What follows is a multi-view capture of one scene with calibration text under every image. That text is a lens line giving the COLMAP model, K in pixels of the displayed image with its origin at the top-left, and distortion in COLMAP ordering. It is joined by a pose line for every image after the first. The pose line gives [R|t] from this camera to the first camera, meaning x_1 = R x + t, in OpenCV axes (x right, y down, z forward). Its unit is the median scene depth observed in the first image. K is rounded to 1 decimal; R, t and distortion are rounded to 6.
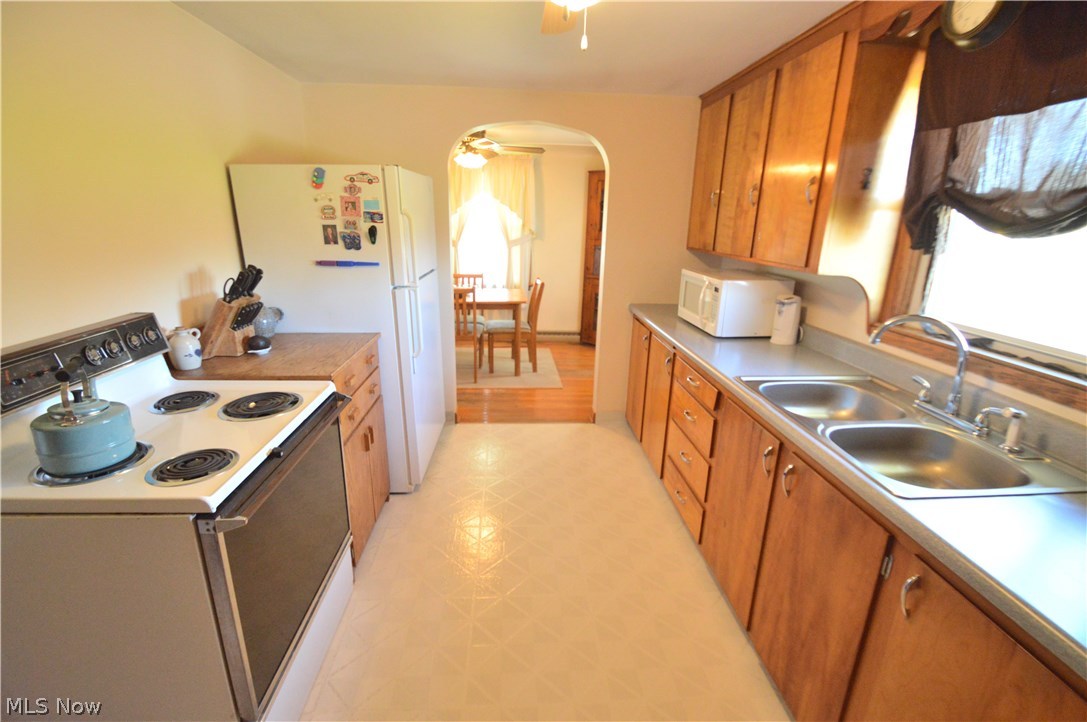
lens RADIAL K [[483.2, 0, 538.4], [0, 483.2, 357.9], [0, 0, 1]] dist [0.015915, -0.016575]
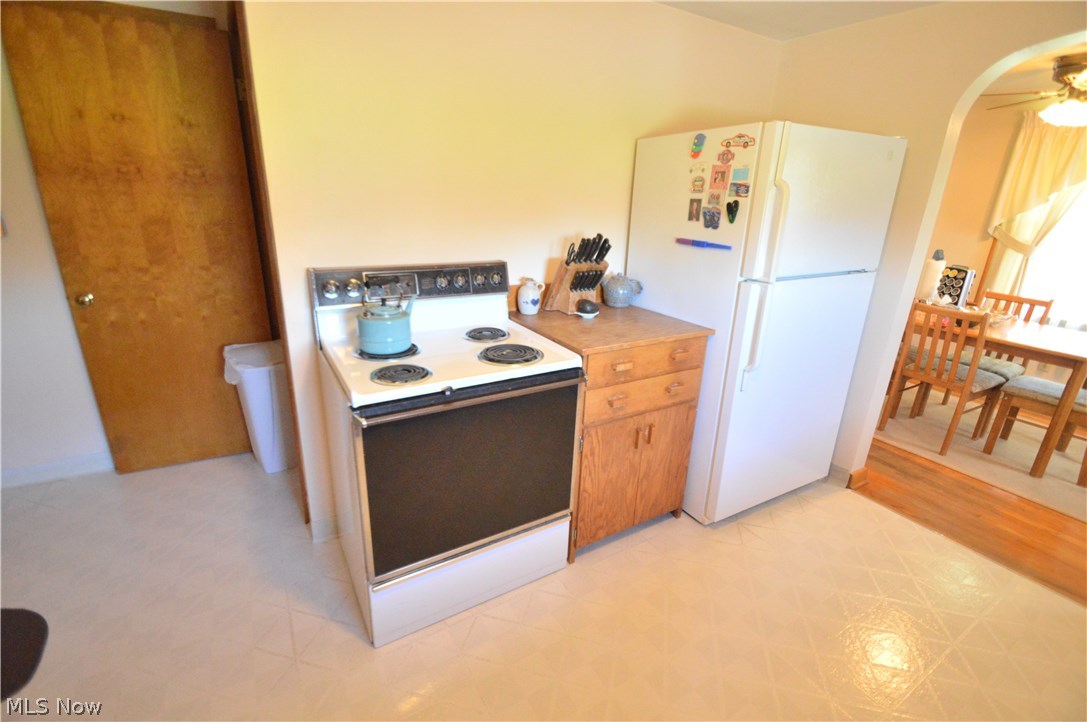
lens RADIAL K [[483.2, 0, 538.4], [0, 483.2, 357.9], [0, 0, 1]] dist [0.015915, -0.016575]
pose [[0.460077, 0.286100, -0.840521, 0.269477], [-0.274887, 0.946048, 0.171554, -0.070481], [0.844255, 0.152121, 0.513900, 0.340274]]
